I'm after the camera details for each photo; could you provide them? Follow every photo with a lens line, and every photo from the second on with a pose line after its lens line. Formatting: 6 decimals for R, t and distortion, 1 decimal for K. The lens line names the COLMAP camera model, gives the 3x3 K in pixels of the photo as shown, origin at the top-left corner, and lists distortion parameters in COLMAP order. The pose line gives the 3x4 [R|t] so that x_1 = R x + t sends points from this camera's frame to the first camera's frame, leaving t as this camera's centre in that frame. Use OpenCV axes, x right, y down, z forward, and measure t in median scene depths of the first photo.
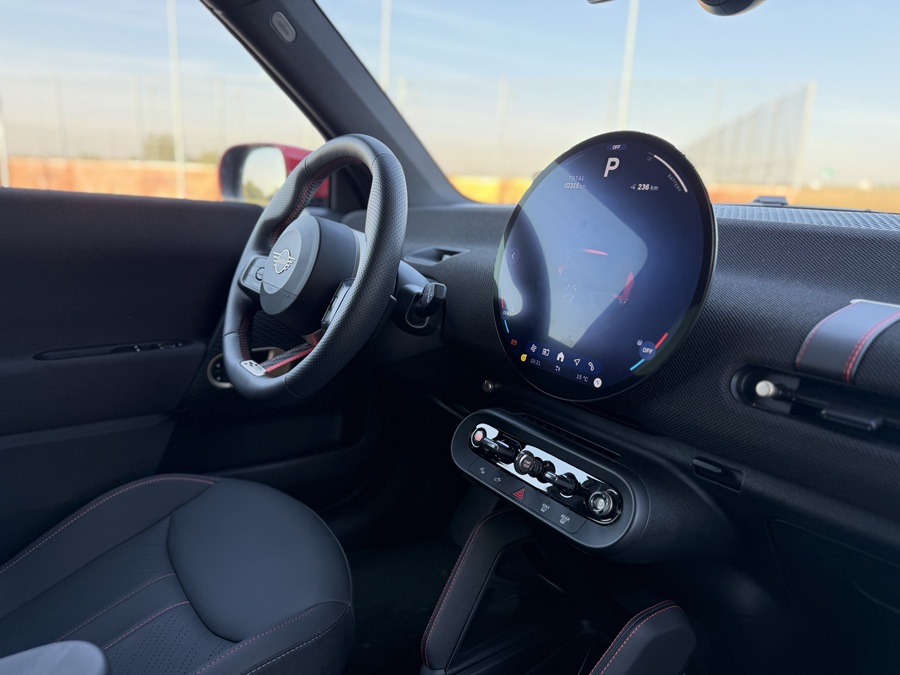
lens RADIAL K [[632.7, 0, 448.8], [0, 632.7, 332.5], [0, 0, 1]] dist [0.073583, -0.105815]
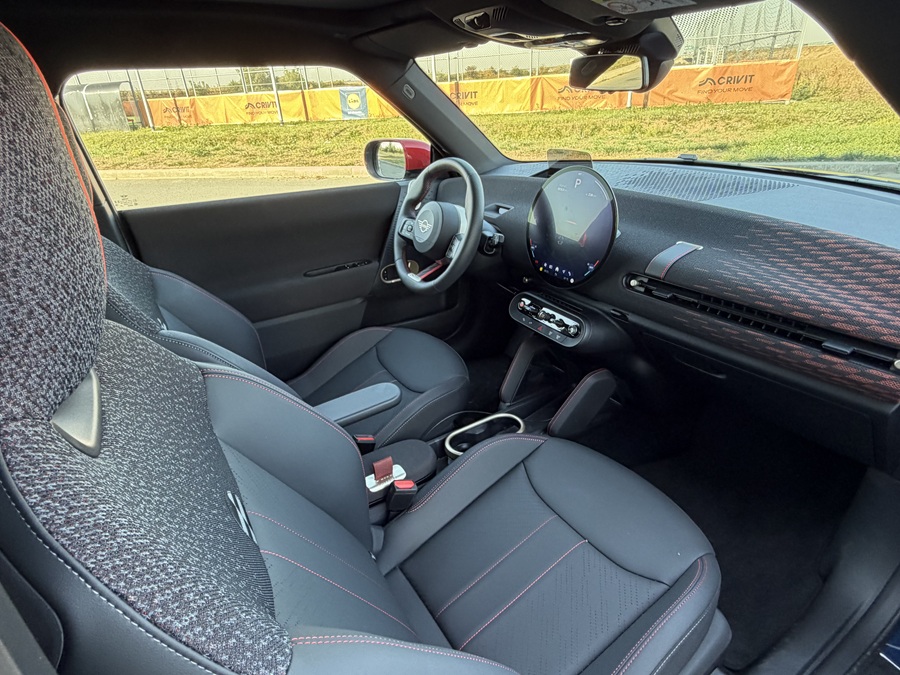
lens RADIAL K [[498.0, 0, 450.0], [0, 498.0, 337.5], [0, 0, 1]] dist [-0.002588, -0.000184]
pose [[0.994308, -0.044779, -0.096680, -0.037981], [0.067348, 0.967274, 0.244632, -0.161287], [0.082562, -0.249751, 0.964784, -0.705484]]
